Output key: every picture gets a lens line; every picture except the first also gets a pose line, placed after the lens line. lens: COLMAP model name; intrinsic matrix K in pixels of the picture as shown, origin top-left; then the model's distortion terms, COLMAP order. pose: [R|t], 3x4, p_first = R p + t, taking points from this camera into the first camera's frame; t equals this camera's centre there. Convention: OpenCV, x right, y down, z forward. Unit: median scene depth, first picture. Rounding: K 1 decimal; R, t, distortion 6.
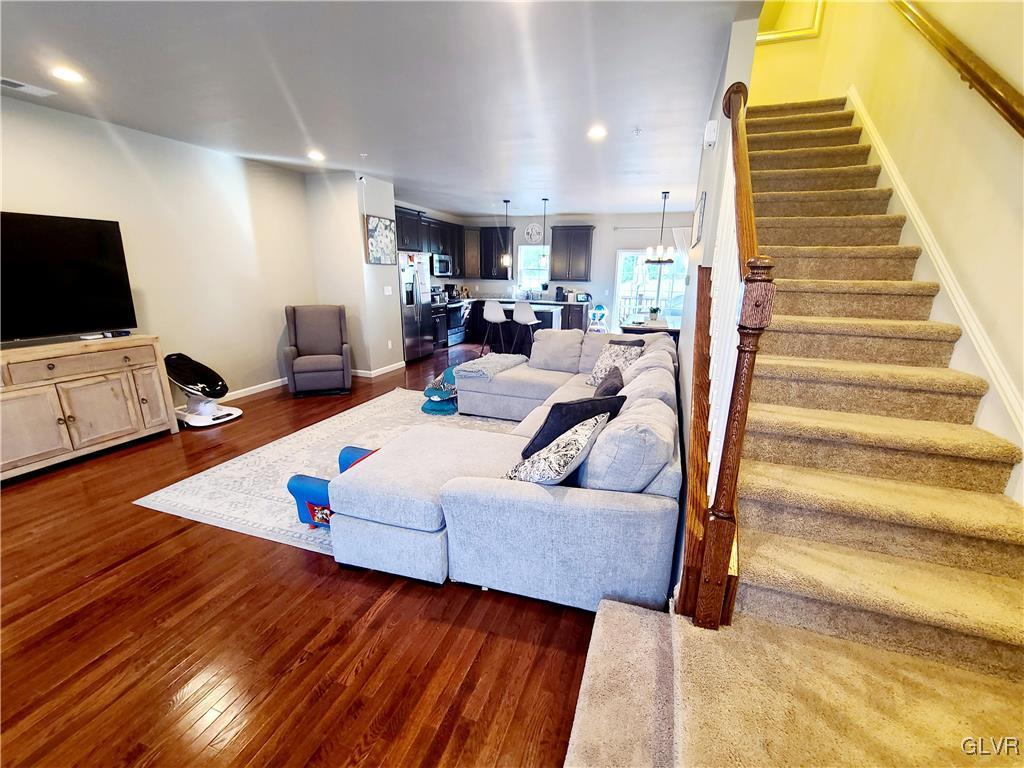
lens RADIAL K [[416.0, 0, 519.9], [0, 416.0, 385.1], [0, 0, 1]] dist [-0.004756, -0.000073]
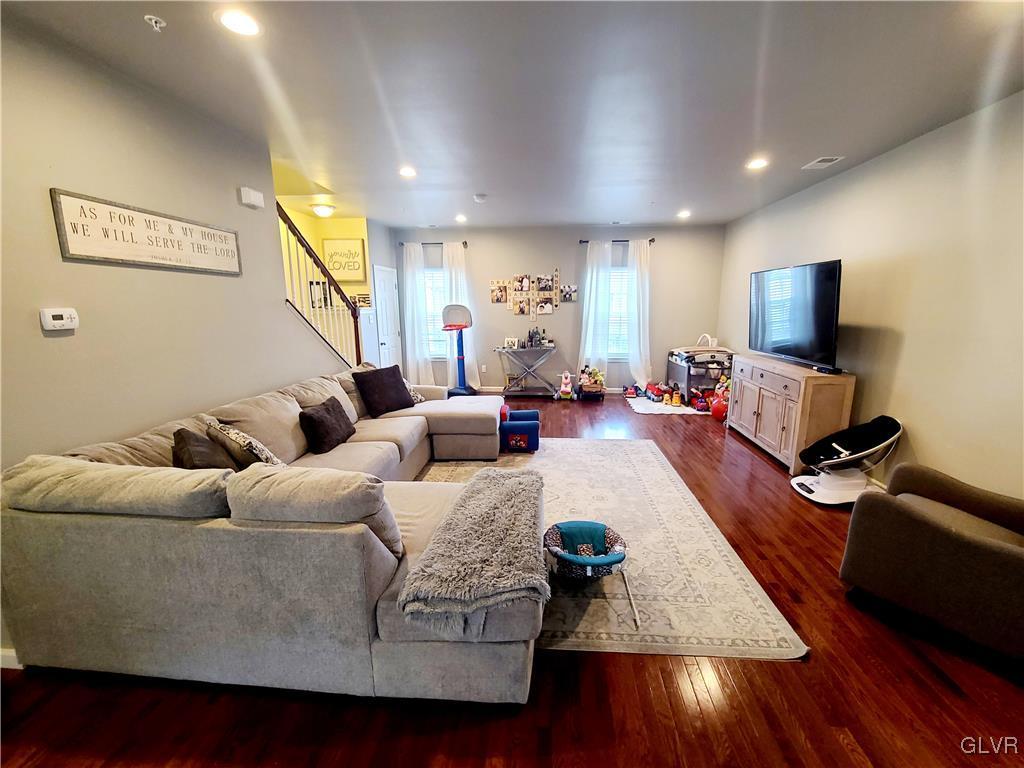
lens RADIAL K [[416.0, 0, 526.6], [0, 416.0, 386.6], [0, 0, 1]] dist [-0.004756, -0.000073]
pose [[-0.964230, 0.037931, -0.262340, 0.002685], [-0.082480, 0.897639, 0.432945, -0.190959], [0.251908, 0.439096, -0.862402, 0.697990]]
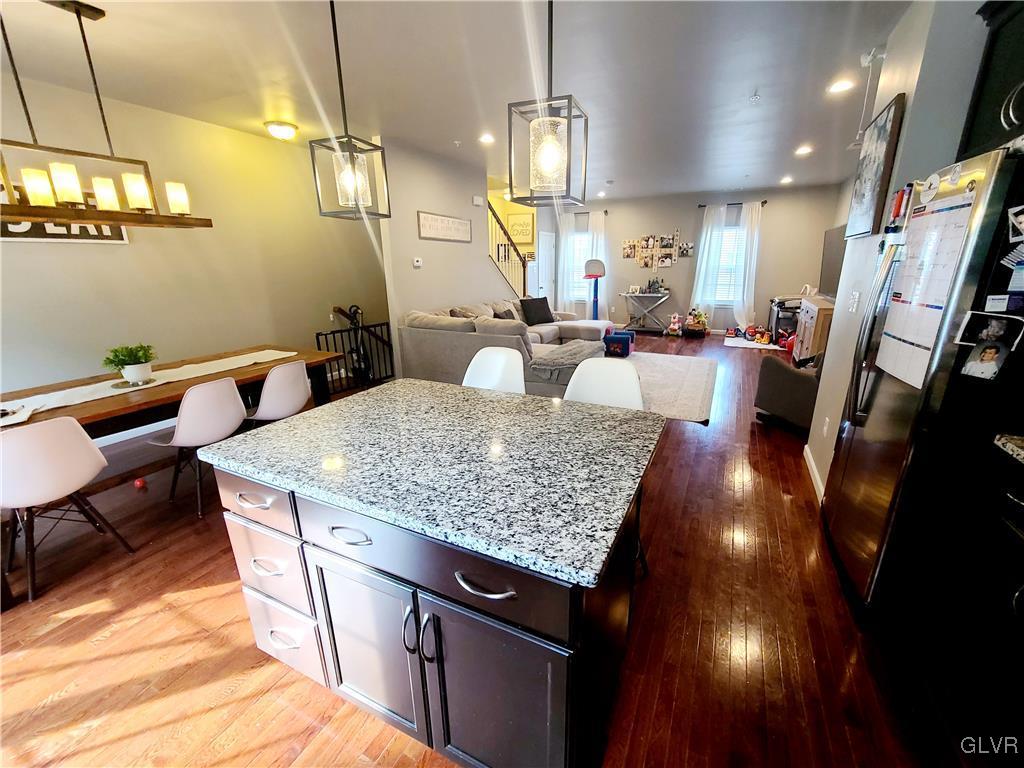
lens RADIAL K [[416.0, 0, 529.5], [0, 416.0, 385.5], [0, 0, 1]] dist [-0.004756, -0.000073]
pose [[-0.993544, -0.042909, 0.105021, -0.035034], [0.018615, 0.851509, 0.524010, -0.253609], [-0.111911, 0.522582, -0.845212, 0.958919]]
